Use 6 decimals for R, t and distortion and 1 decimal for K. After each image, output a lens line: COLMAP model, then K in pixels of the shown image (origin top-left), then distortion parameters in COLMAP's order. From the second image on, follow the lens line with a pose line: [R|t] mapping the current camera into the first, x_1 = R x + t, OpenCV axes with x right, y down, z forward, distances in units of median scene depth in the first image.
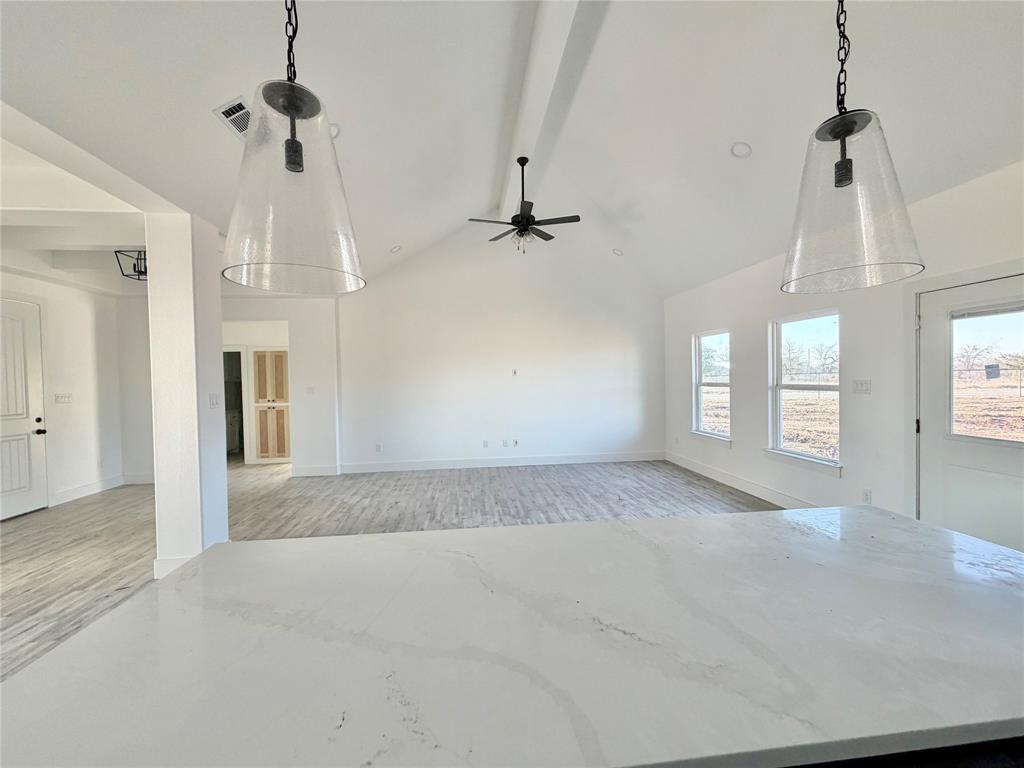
lens RADIAL K [[411.8, 0, 512.0], [0, 411.8, 384.0], [0, 0, 1]] dist [0.000181, 0.000020]
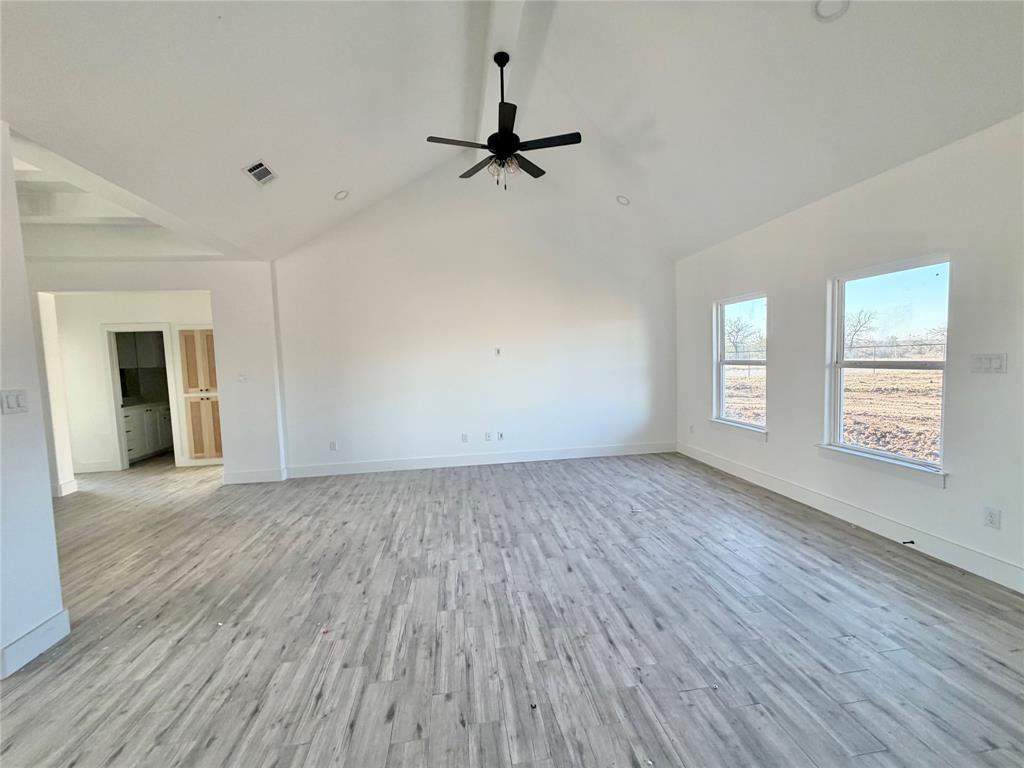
lens RADIAL K [[411.8, 0, 512.0], [0, 411.8, 384.0], [0, 0, 1]] dist [0.000181, 0.000020]
pose [[0.999435, -0.016540, 0.029251, 0.012165], [0.015130, 0.998742, 0.047798, -0.002686], [-0.030005, -0.047329, 0.998429, 0.222204]]
